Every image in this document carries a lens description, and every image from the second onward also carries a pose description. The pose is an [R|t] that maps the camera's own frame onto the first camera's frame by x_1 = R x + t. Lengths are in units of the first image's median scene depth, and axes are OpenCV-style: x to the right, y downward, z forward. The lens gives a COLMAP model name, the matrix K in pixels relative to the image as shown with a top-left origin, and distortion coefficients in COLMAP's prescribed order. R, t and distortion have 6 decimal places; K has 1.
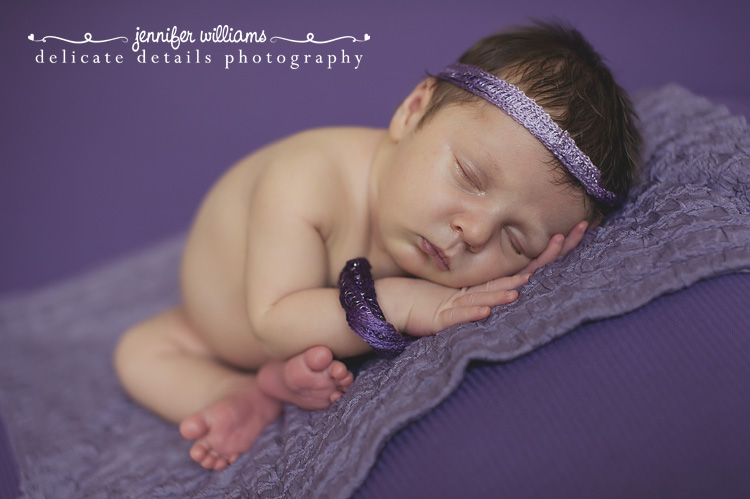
lens RADIAL K [[1114.5, 0, 373.8], [0, 1114.5, 249.4], [0, 0, 1]] dist [-0.083796, 0.000000]
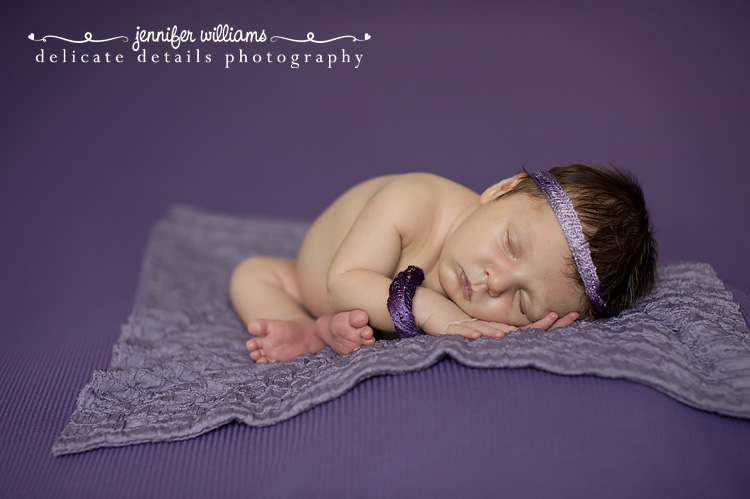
lens RADIAL K [[1114.5, 0, 376.0], [0, 1114.5, 250.3], [0, 0, 1]] dist [-0.083796, 0.000000]
pose [[0.884922, 0.430646, -0.177362, 0.182443], [-0.444382, 0.894720, -0.044743, 0.076060], [0.139421, 0.118410, 0.983128, -0.370447]]
